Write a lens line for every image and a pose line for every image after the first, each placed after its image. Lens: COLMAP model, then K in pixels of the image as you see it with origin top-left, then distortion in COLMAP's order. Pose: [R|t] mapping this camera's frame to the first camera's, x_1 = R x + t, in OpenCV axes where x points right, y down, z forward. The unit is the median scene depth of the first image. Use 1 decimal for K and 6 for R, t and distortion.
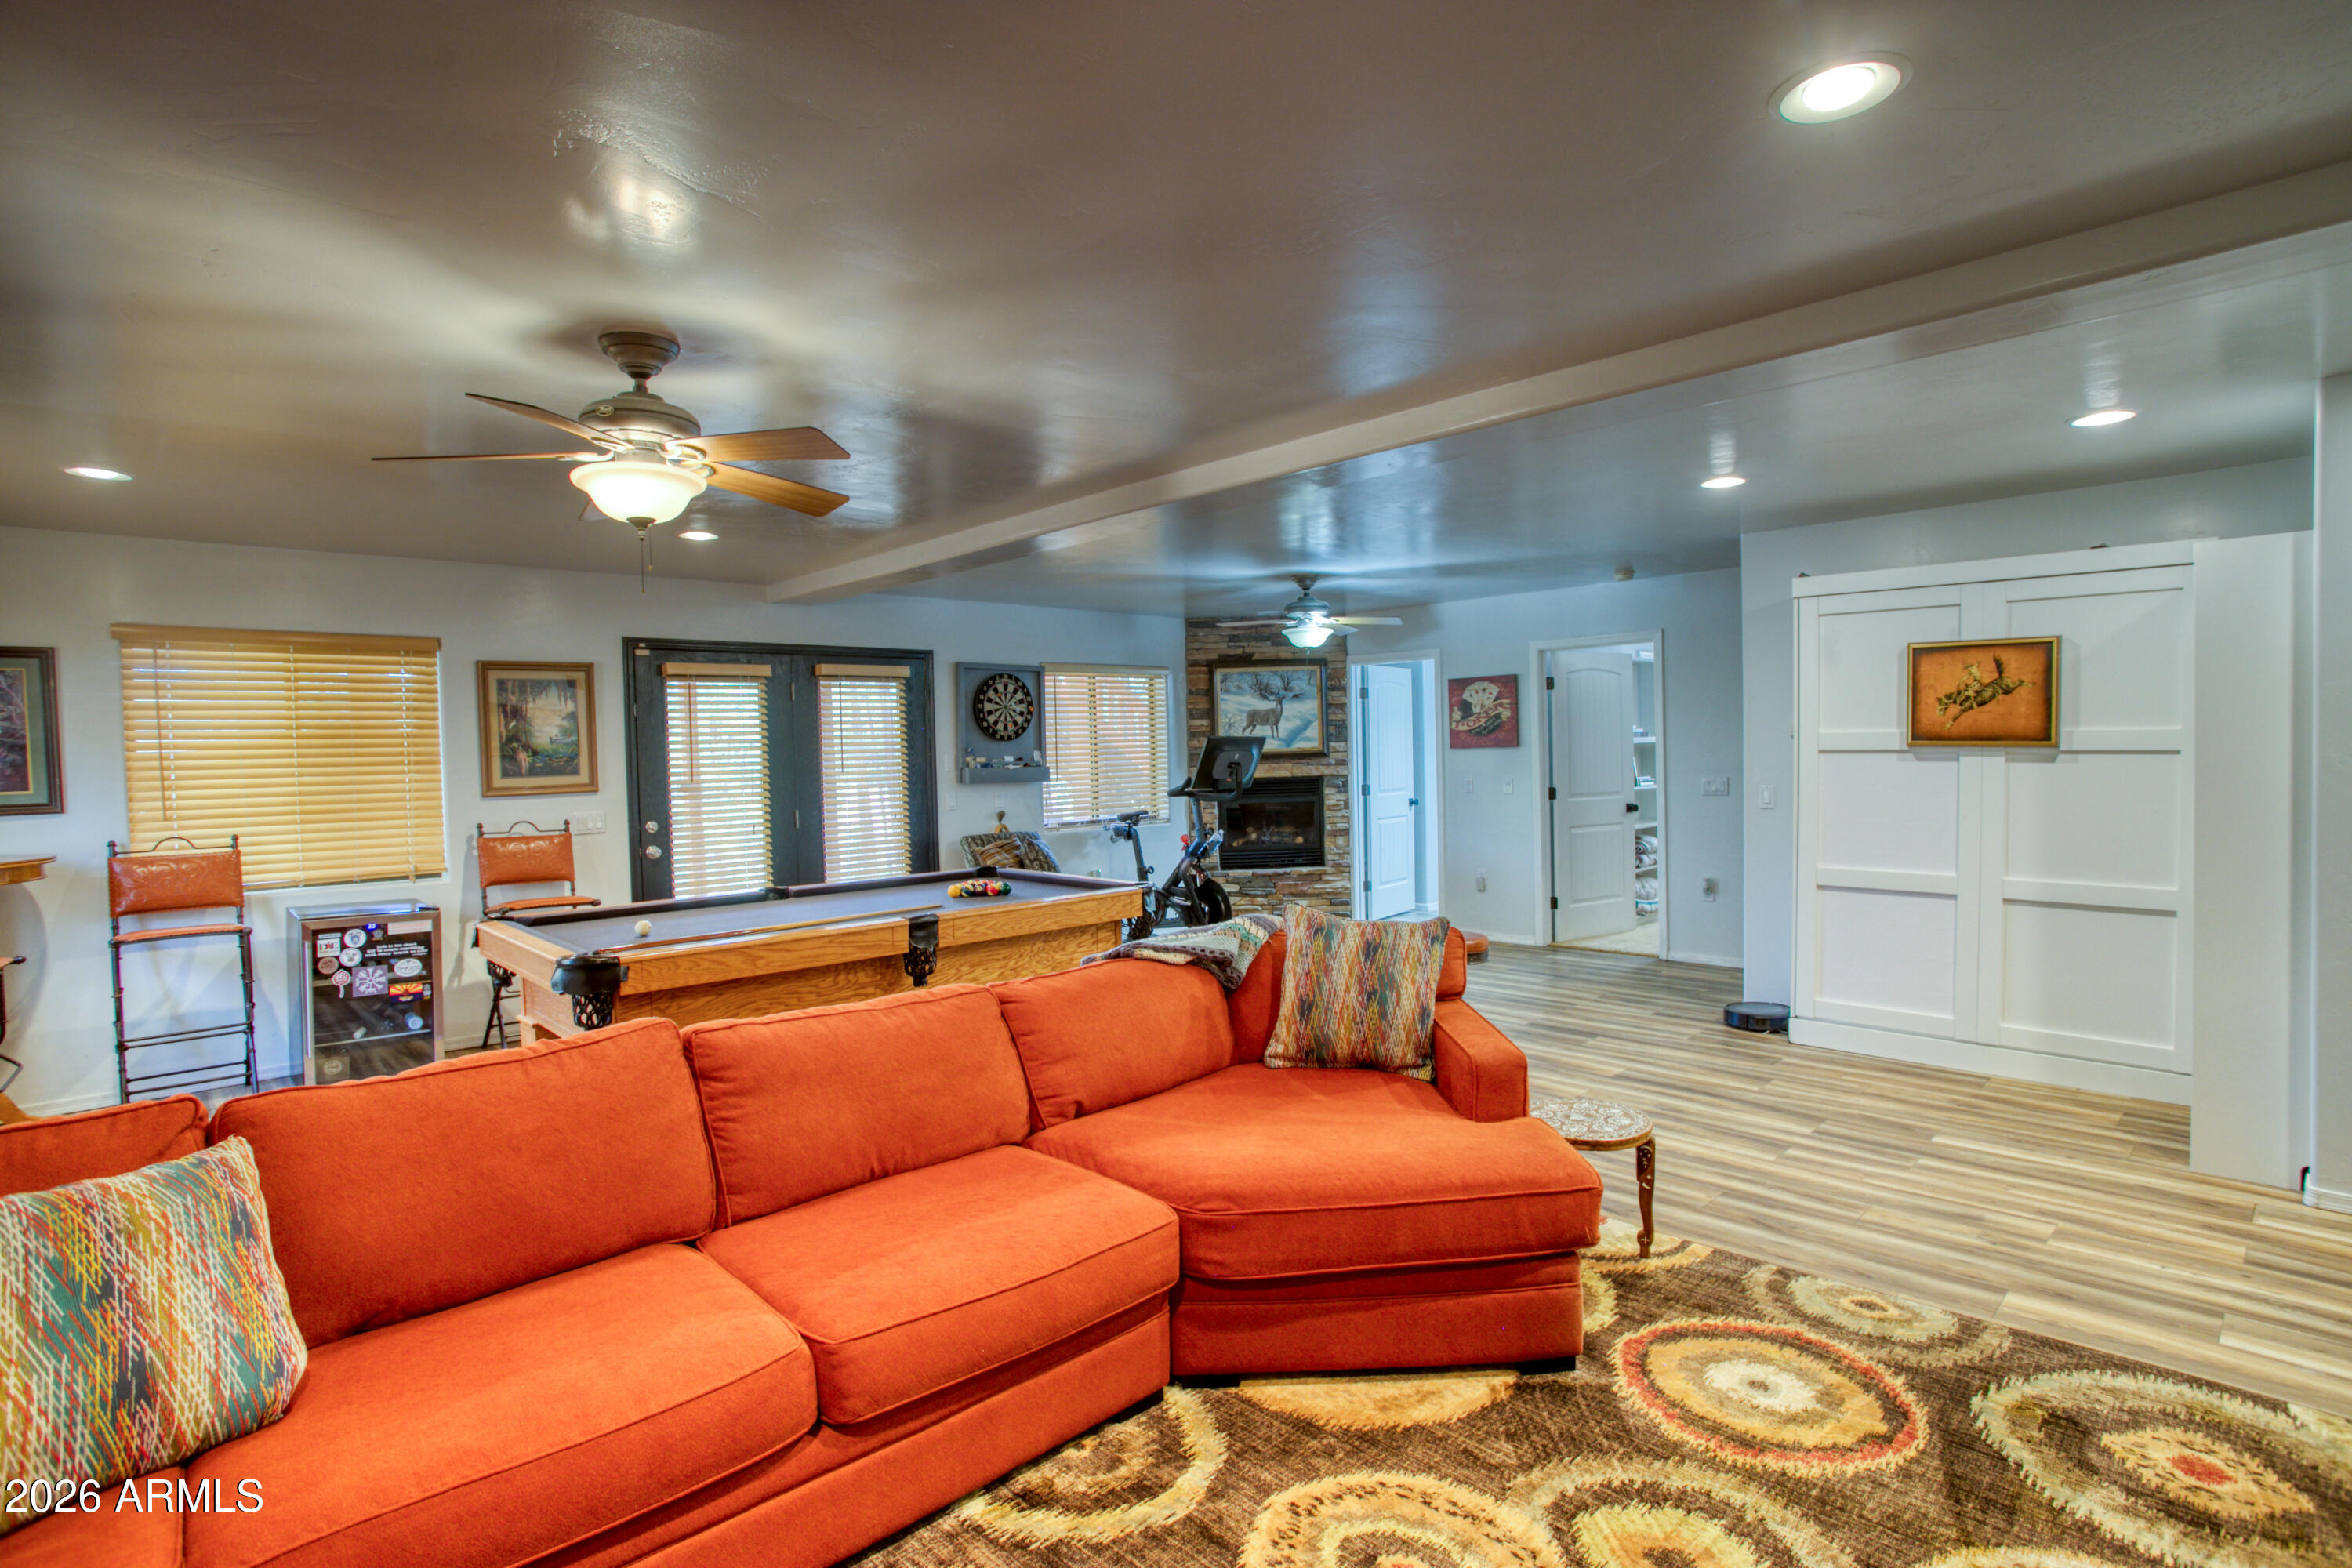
lens RADIAL K [[1152.0, 0, 1192.4], [0, 1152.0, 779.4], [0, 0, 1]] dist [-0.079536, 0.035582]
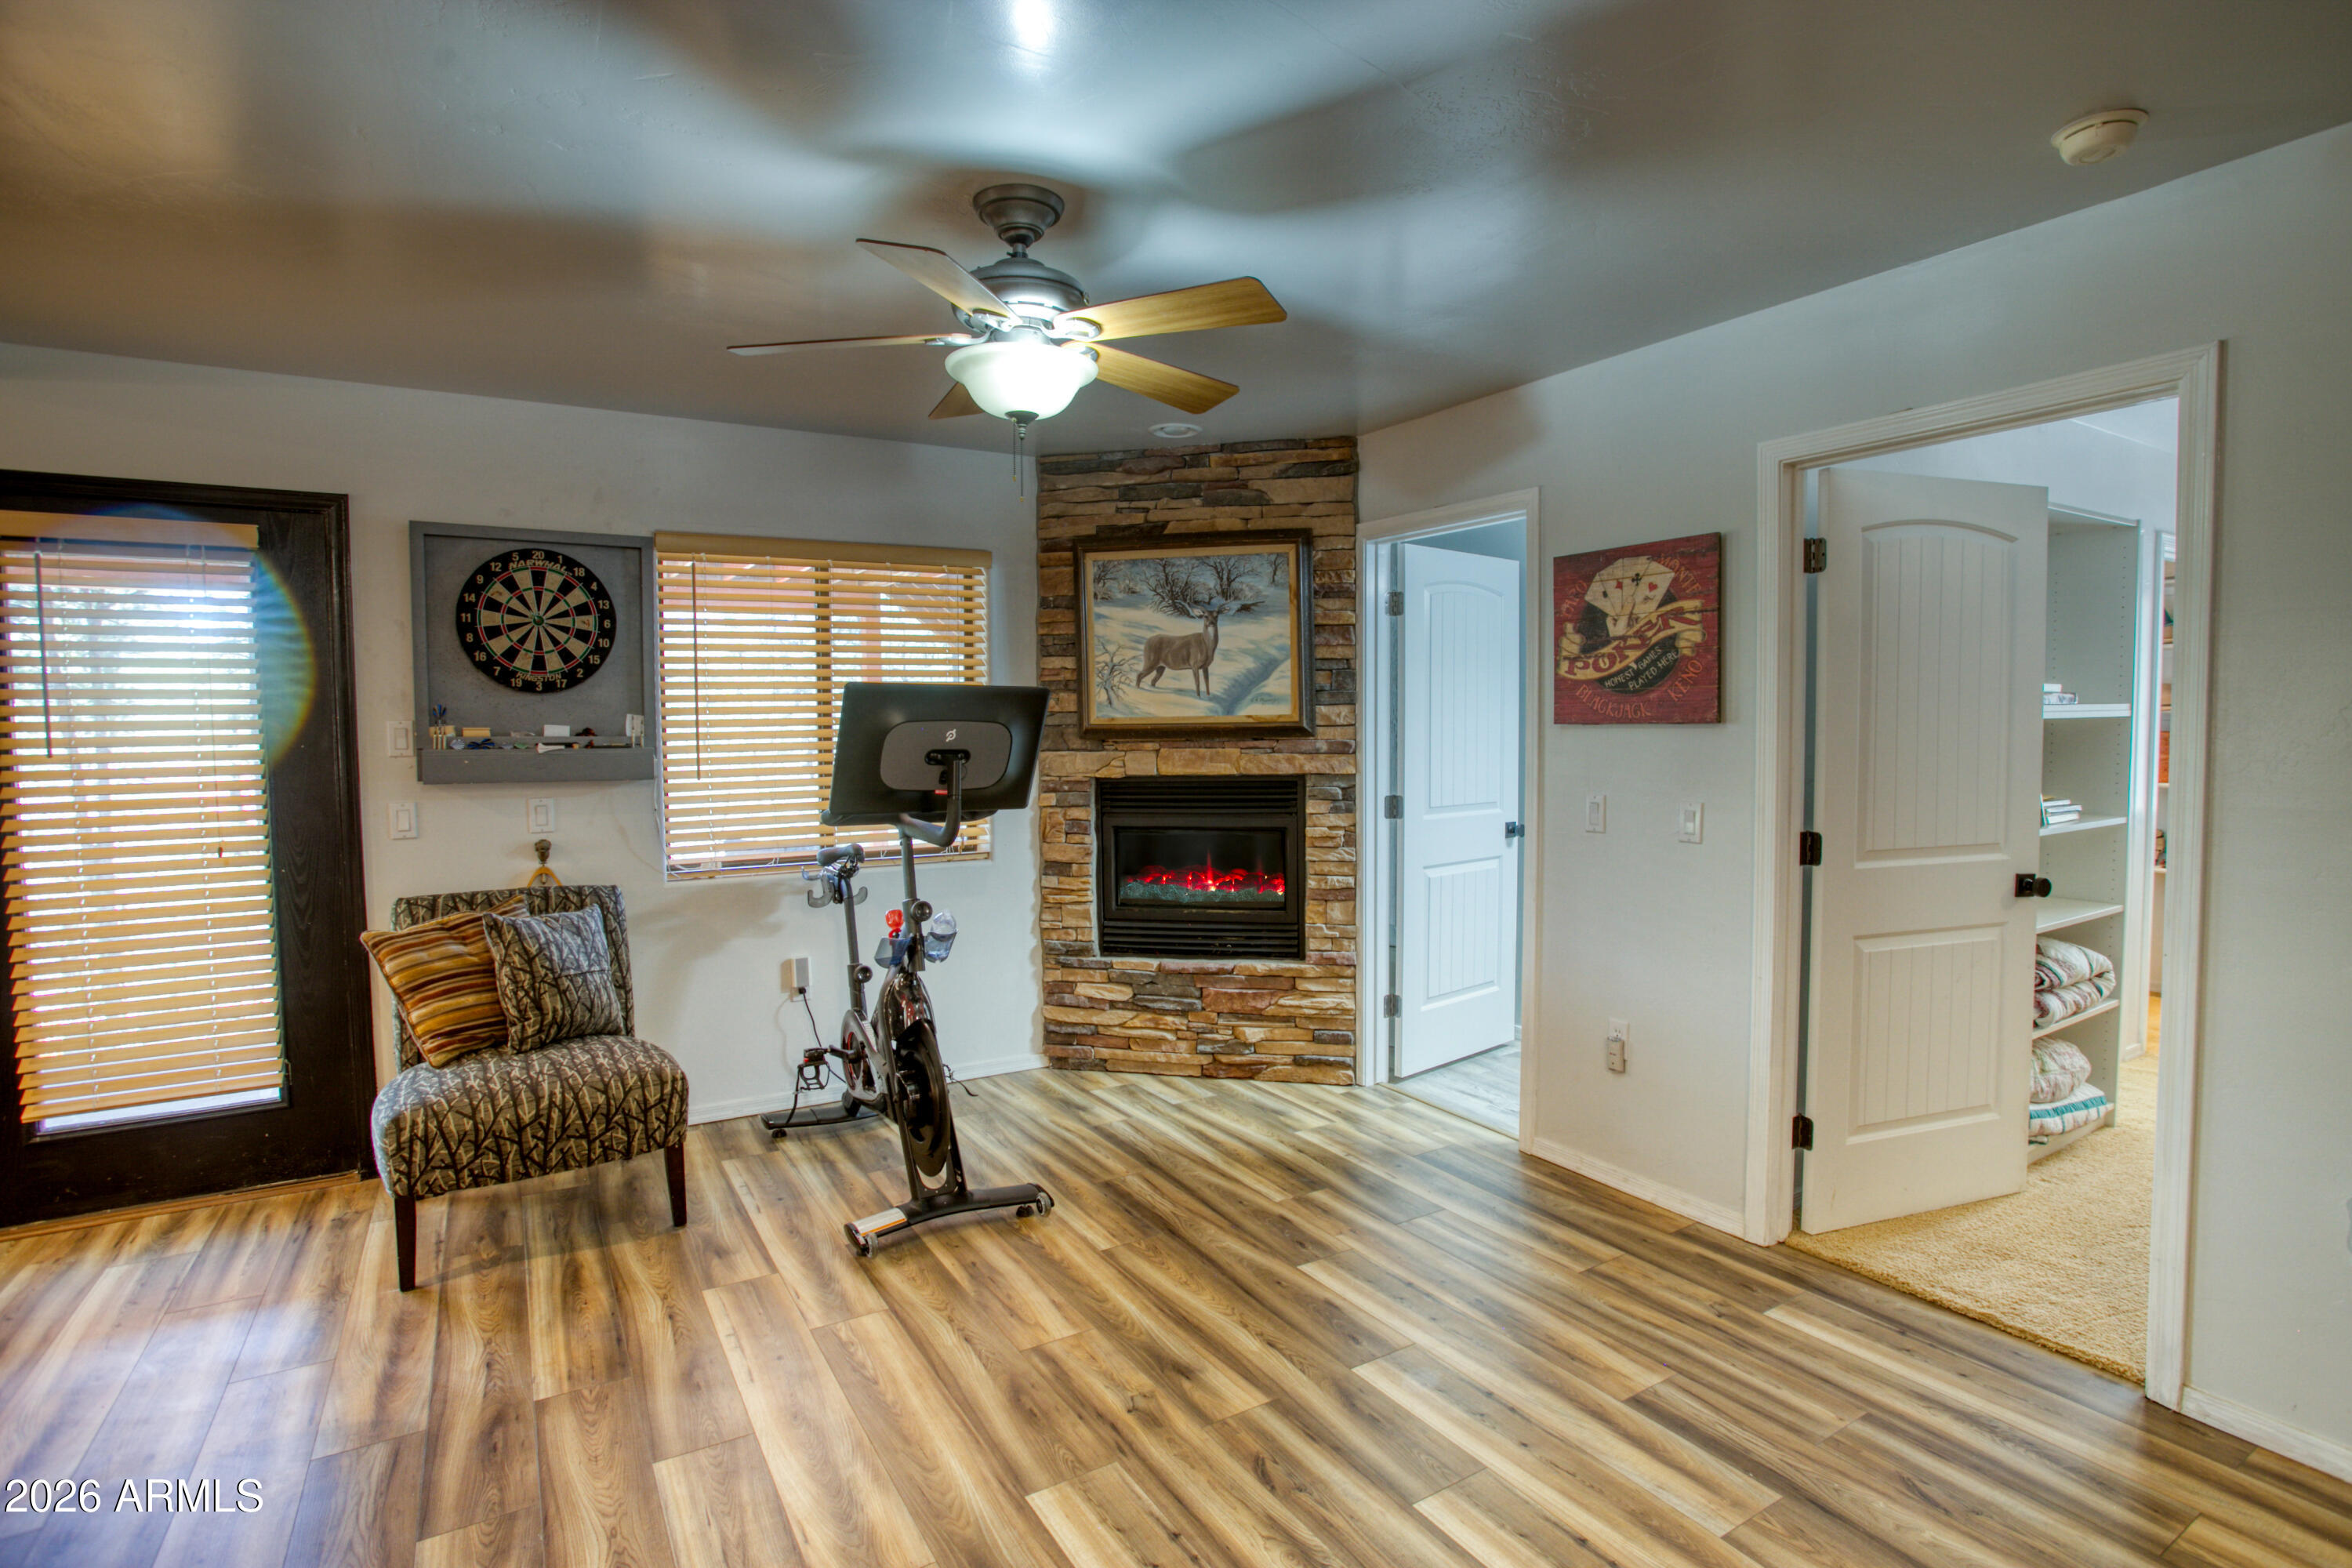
lens RADIAL K [[1155.9, 0, 1188.9], [0, 1155.9, 780.9], [0, 0, 1]] dist [-0.074640, 0.028800]
pose [[0.976739, 0.027497, -0.212662, 0.293332], [-0.020866, 0.999225, 0.033362, -0.027515], [0.213415, -0.028148, 0.976556, 0.897614]]
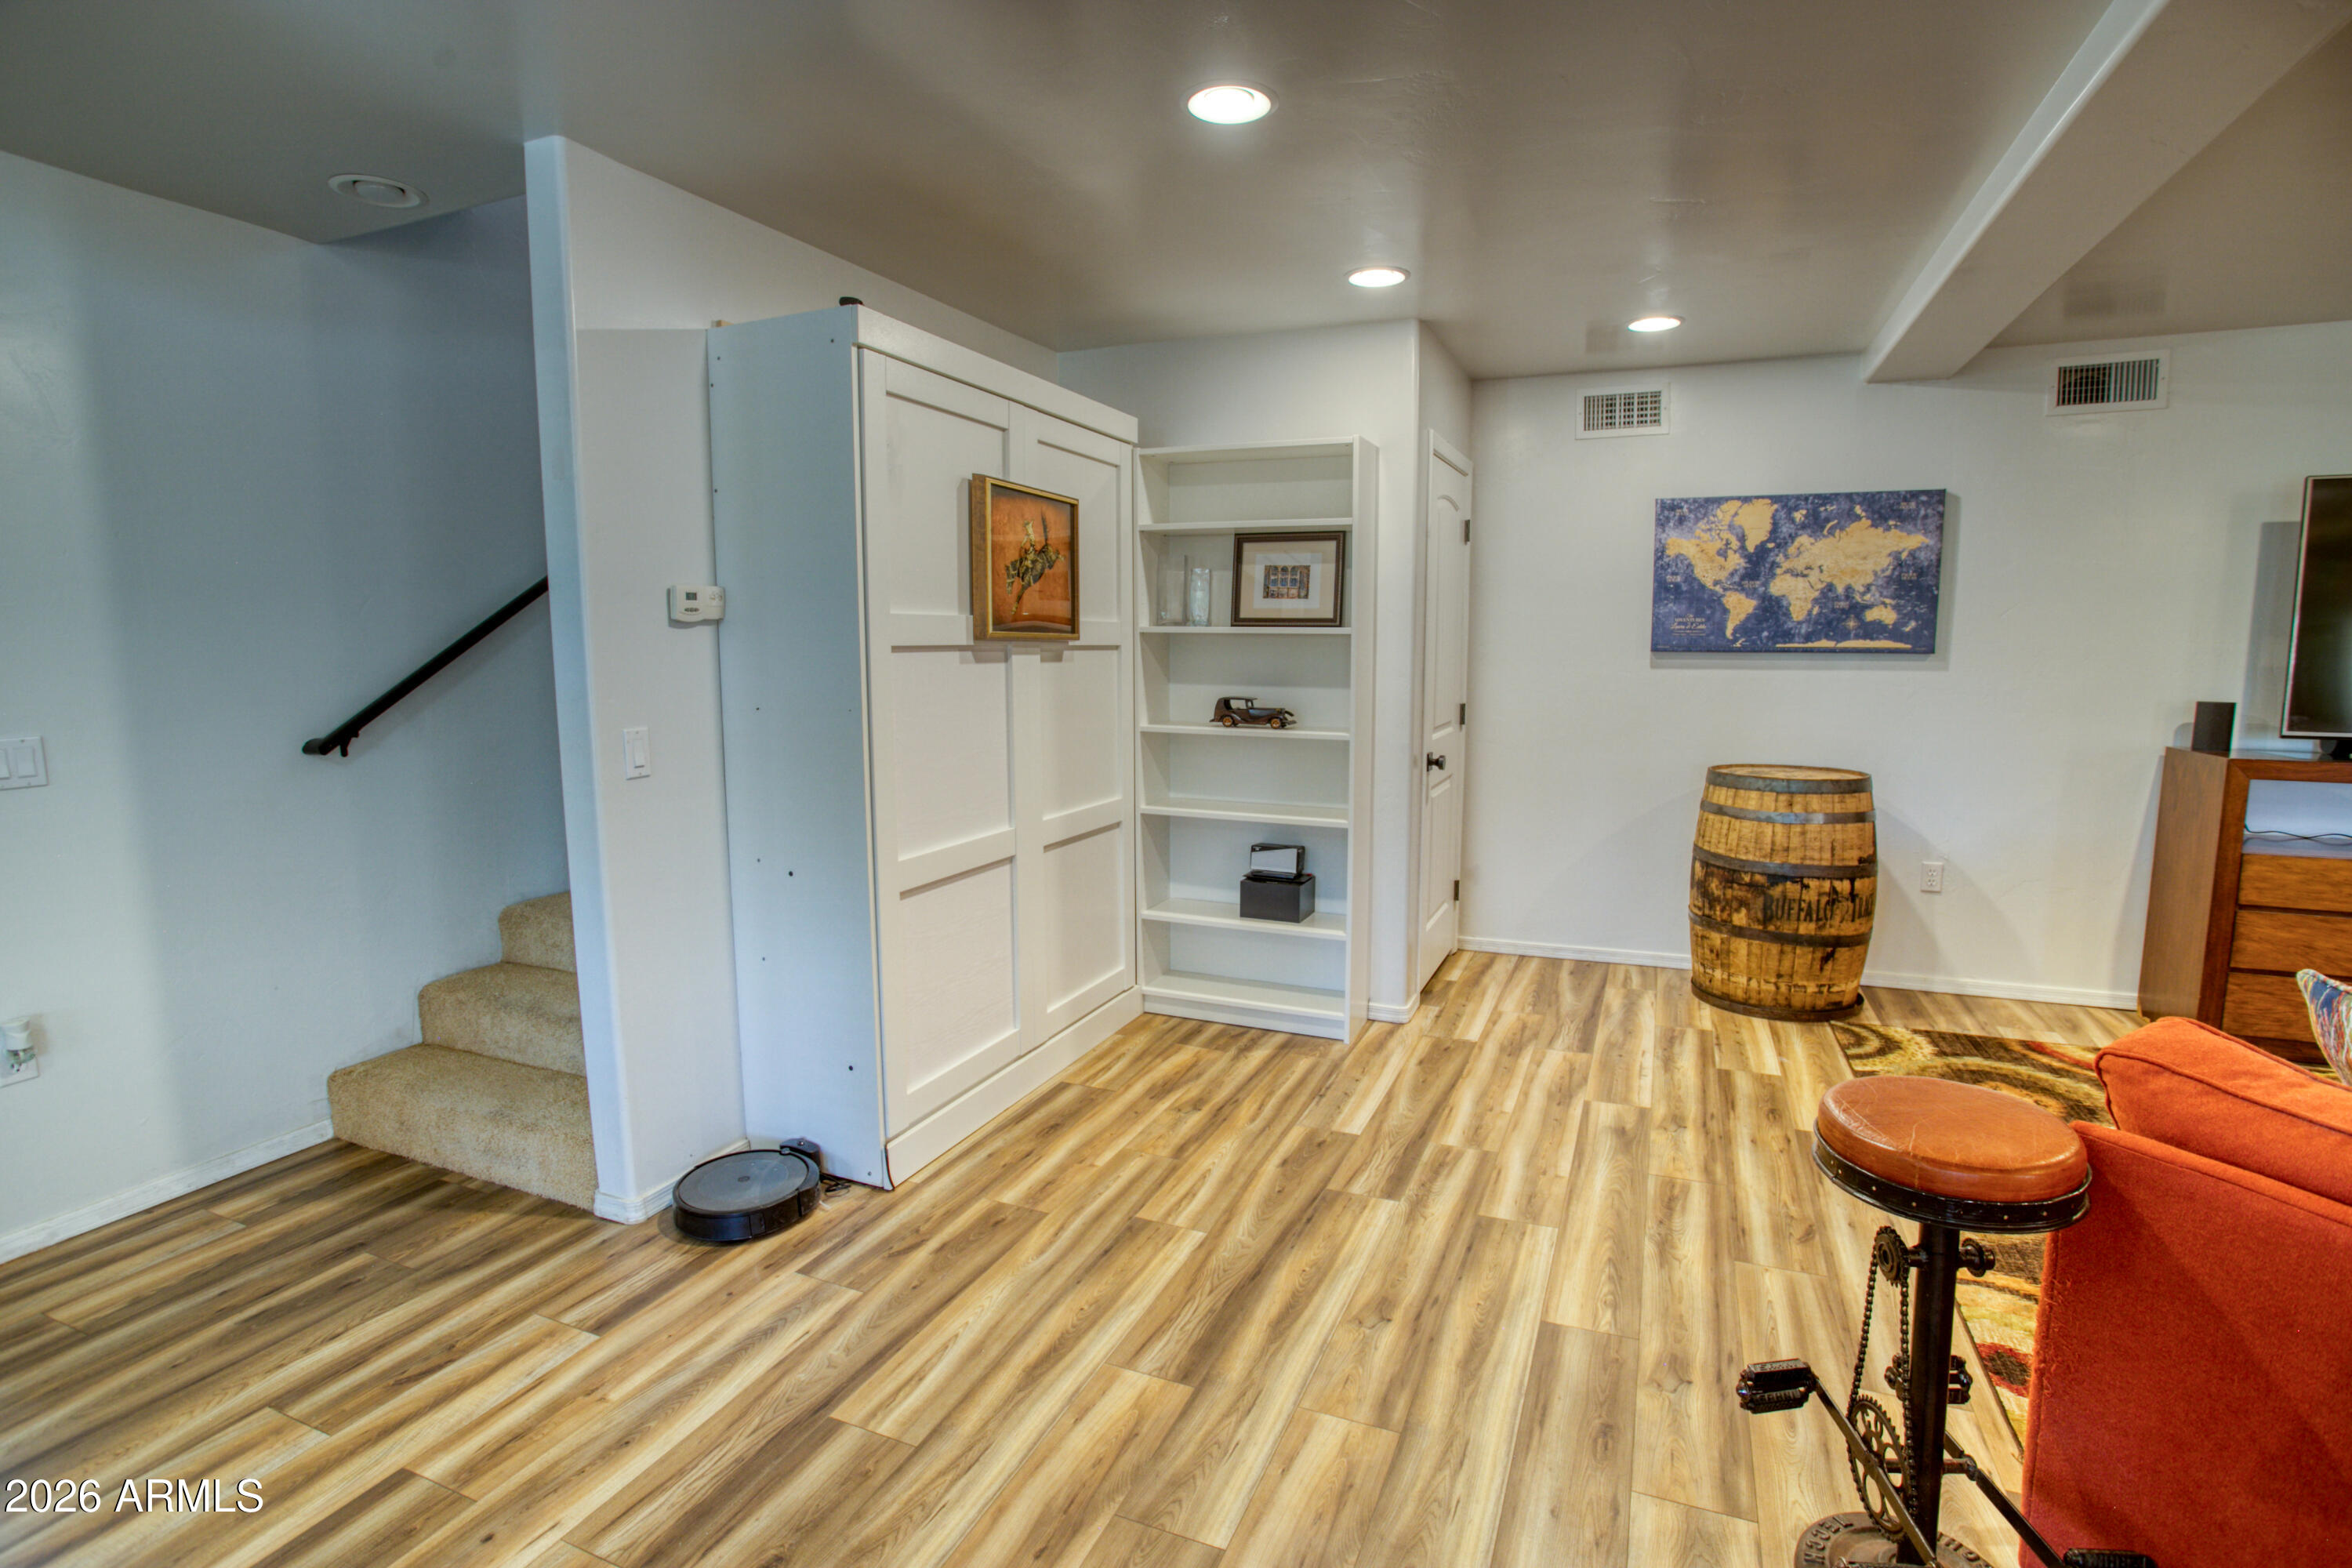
lens RADIAL K [[1155.9, 0, 1188.9], [0, 1155.9, 780.9], [0, 0, 1]] dist [-0.074640, 0.028800]
pose [[-0.400145, -0.095315, 0.911482, -0.006866], [0.036945, 0.992091, 0.119964, -0.021793], [-0.915707, 0.081677, -0.393458, 1.060882]]
